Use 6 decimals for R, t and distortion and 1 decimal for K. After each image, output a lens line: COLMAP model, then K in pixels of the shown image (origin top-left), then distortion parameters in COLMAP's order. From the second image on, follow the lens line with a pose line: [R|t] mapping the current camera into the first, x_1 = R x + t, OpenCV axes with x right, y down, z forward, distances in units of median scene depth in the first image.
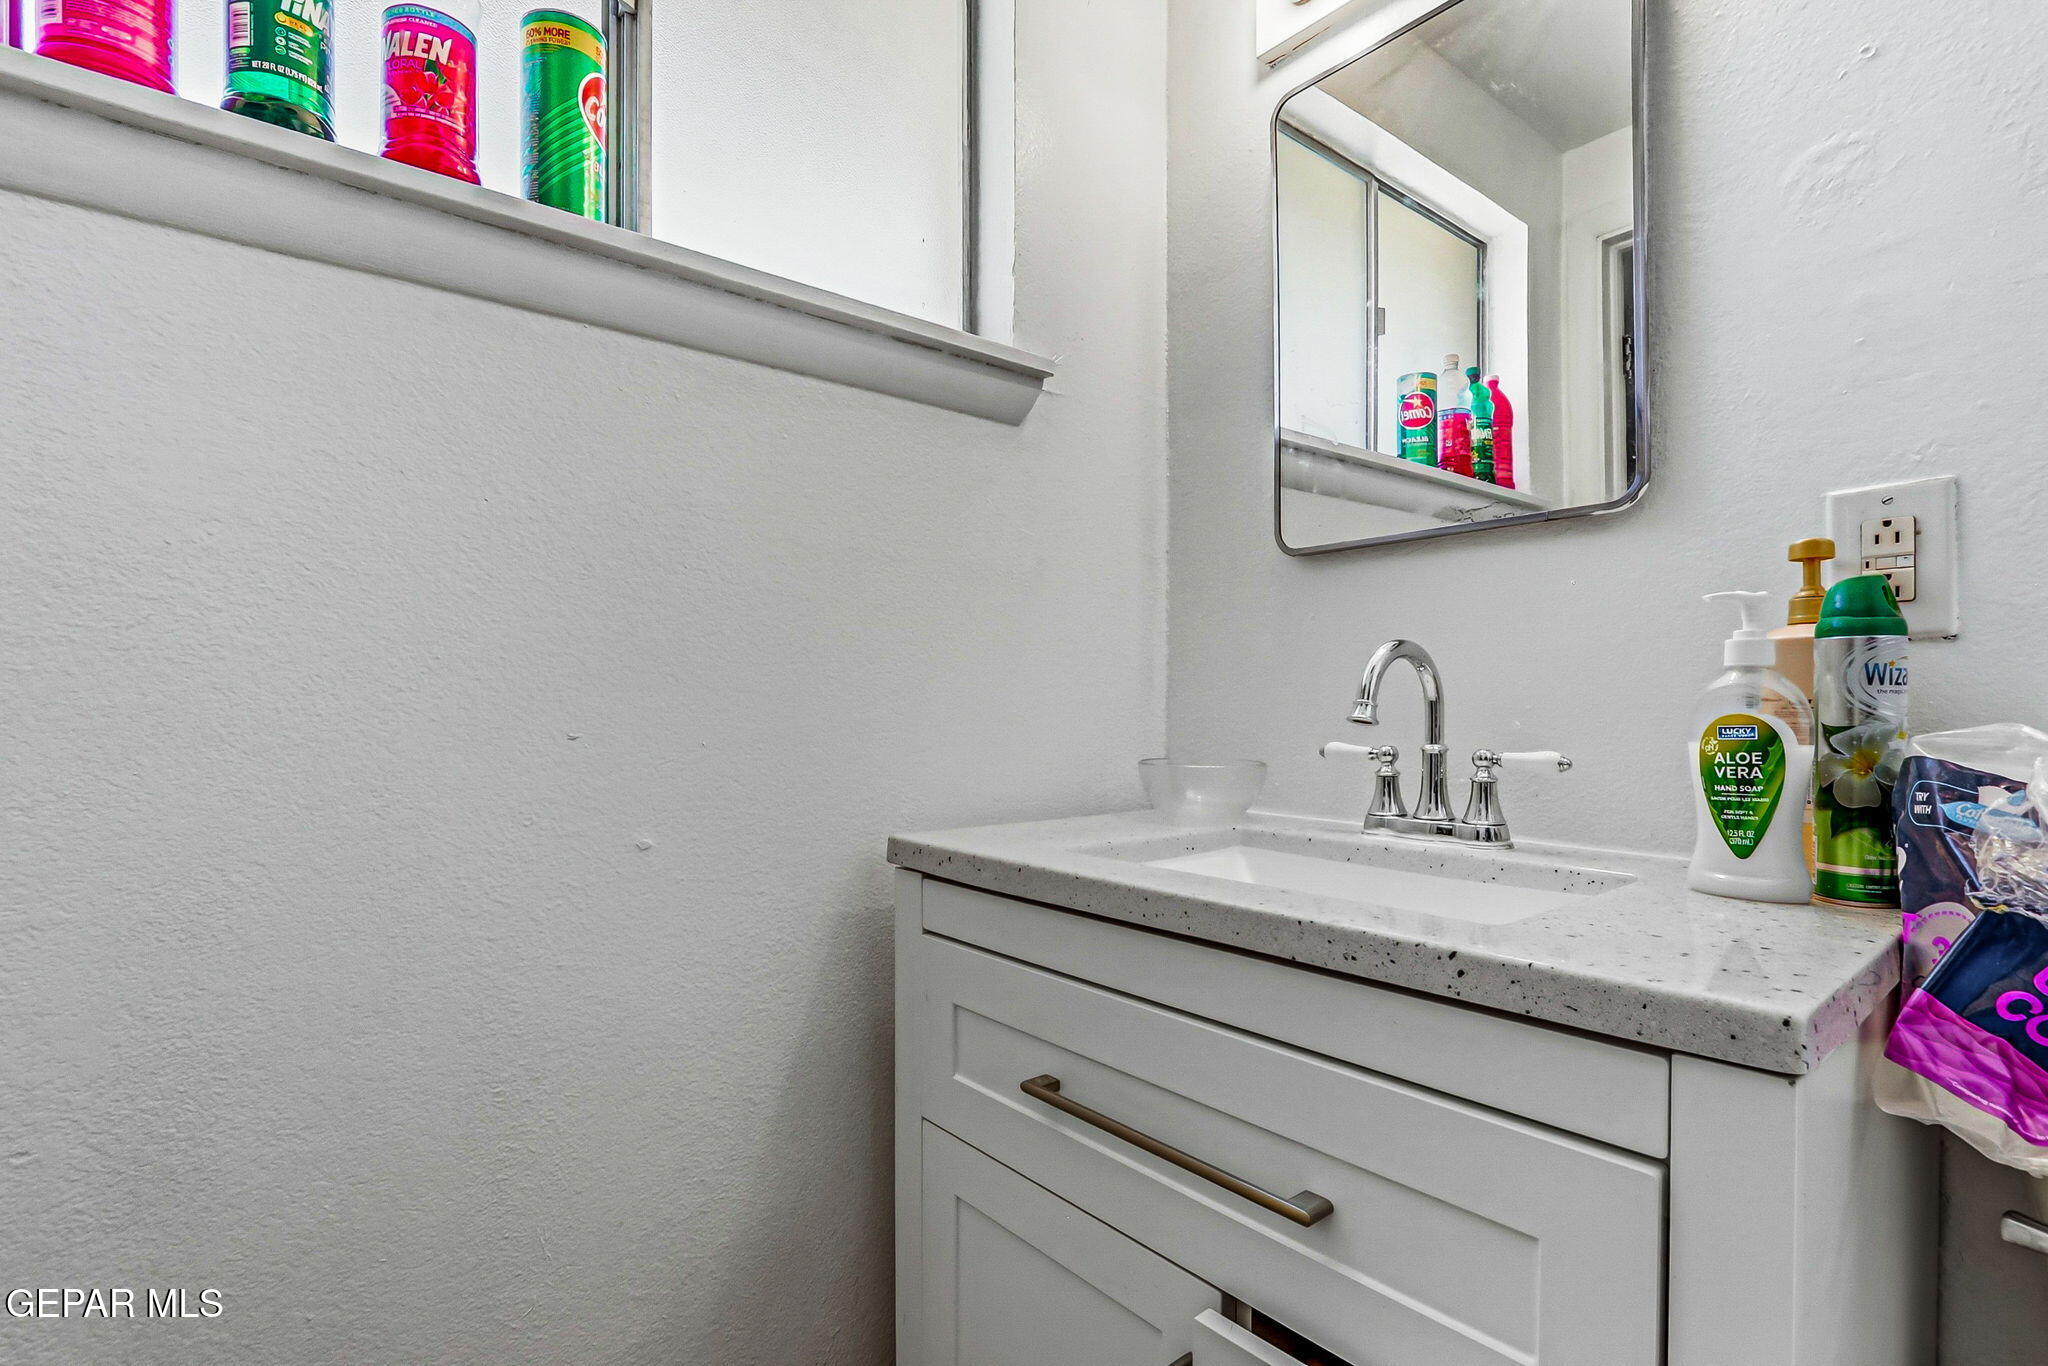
lens RADIAL K [[979.3, 0, 1025.7], [0, 979.3, 695.2], [0, 0, 1]] dist [-0.015317, 0.000849]
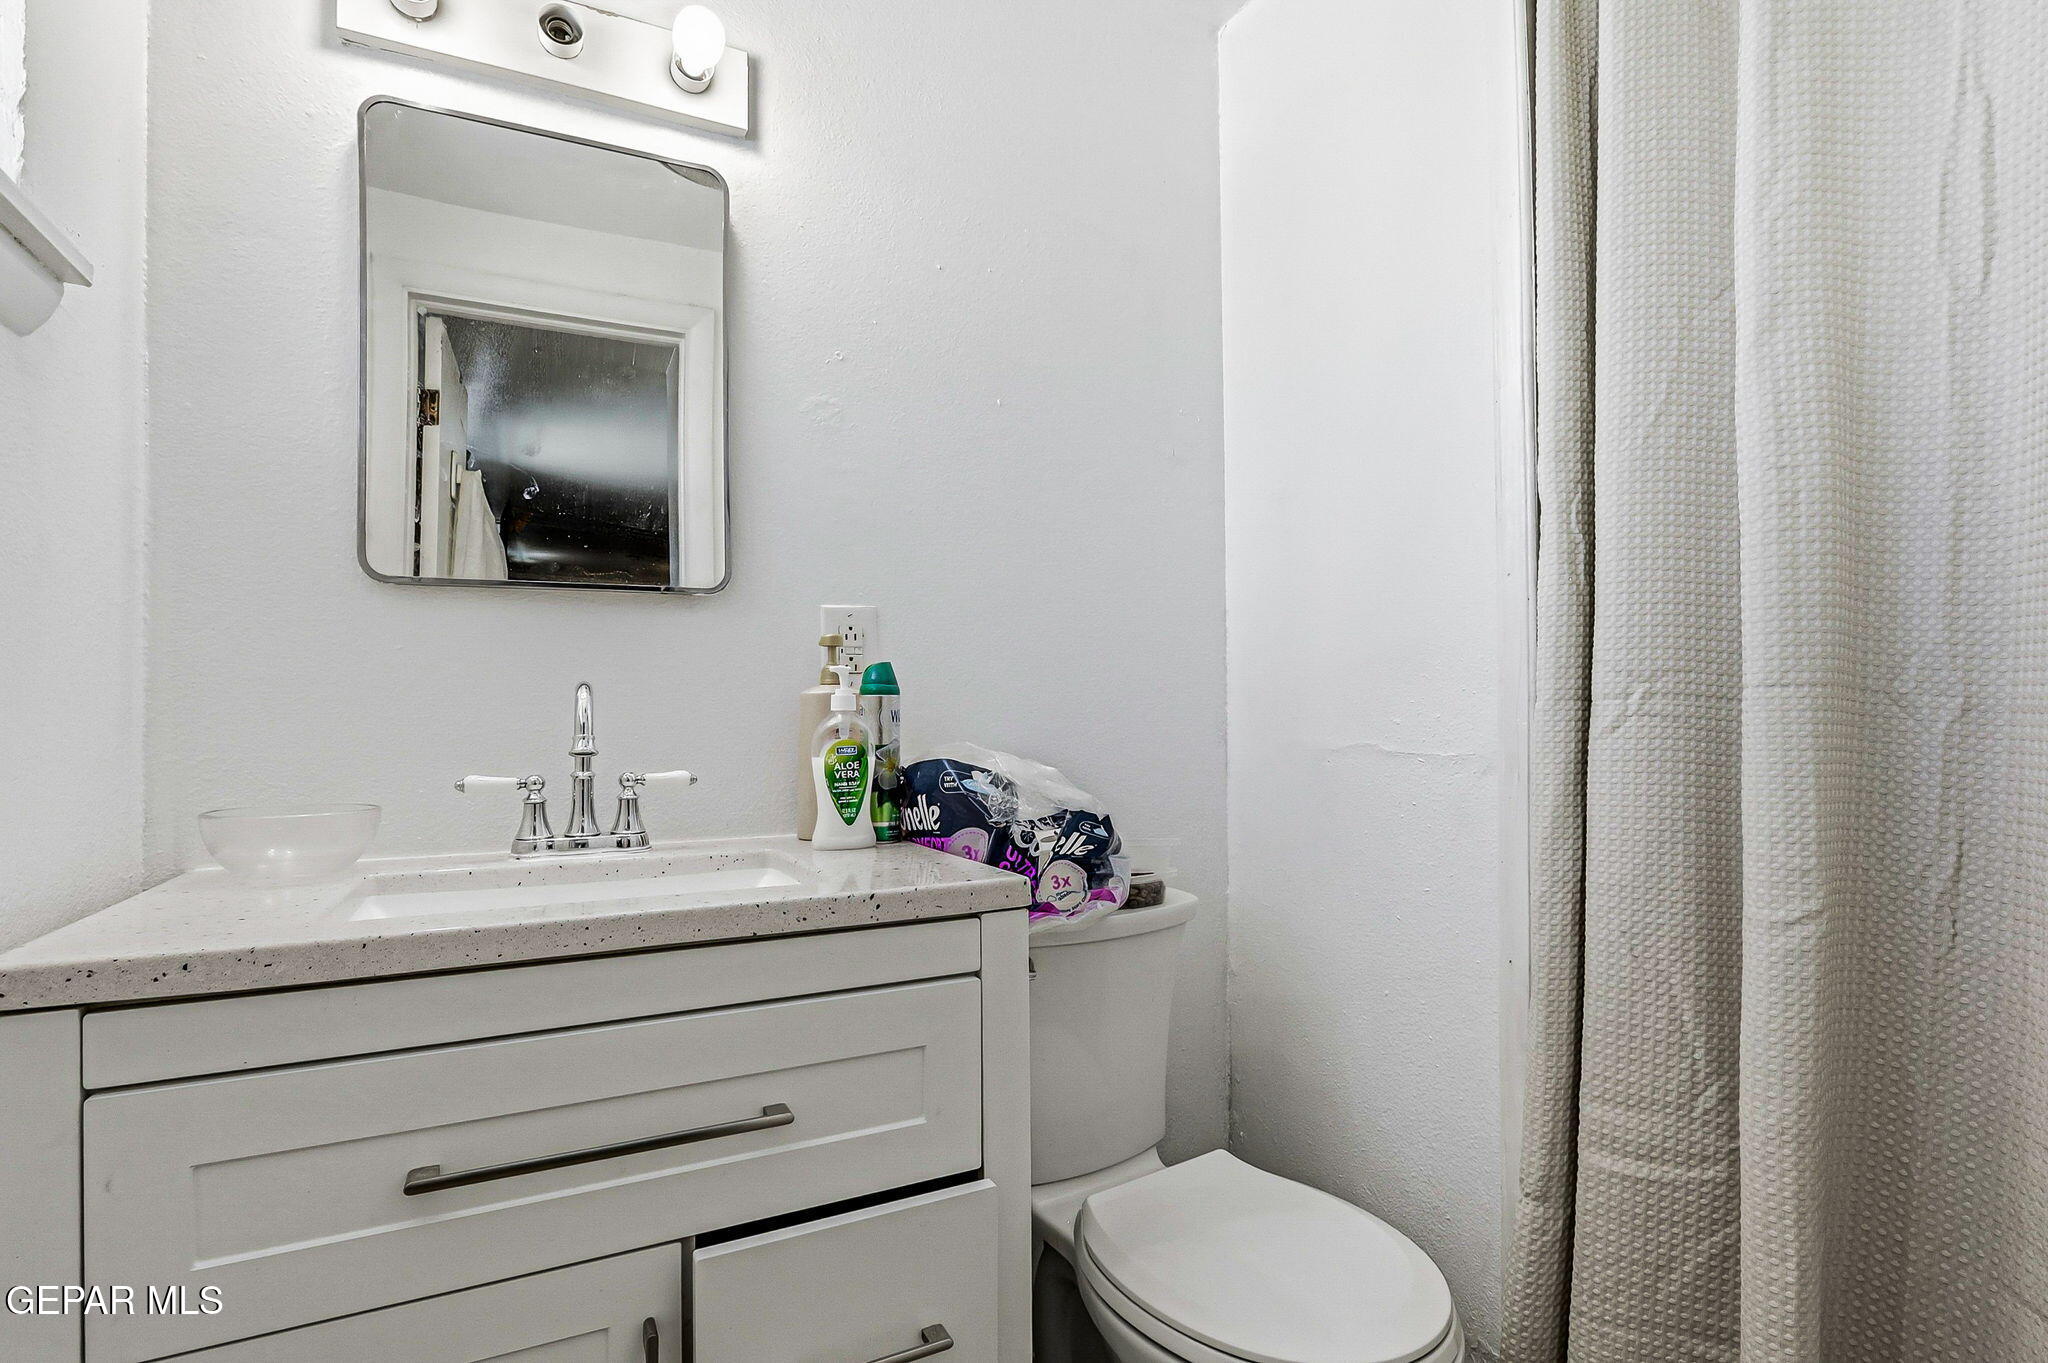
lens RADIAL K [[979.3, 0, 1026.7], [0, 979.3, 691.2], [0, 0, 1]] dist [-0.015317, 0.000849]
pose [[0.225965, 0.022890, 0.973866, -0.829470], [0.000889, 0.999719, -0.023704, -0.022986], [-0.974135, 0.006223, 0.225881, 0.307935]]
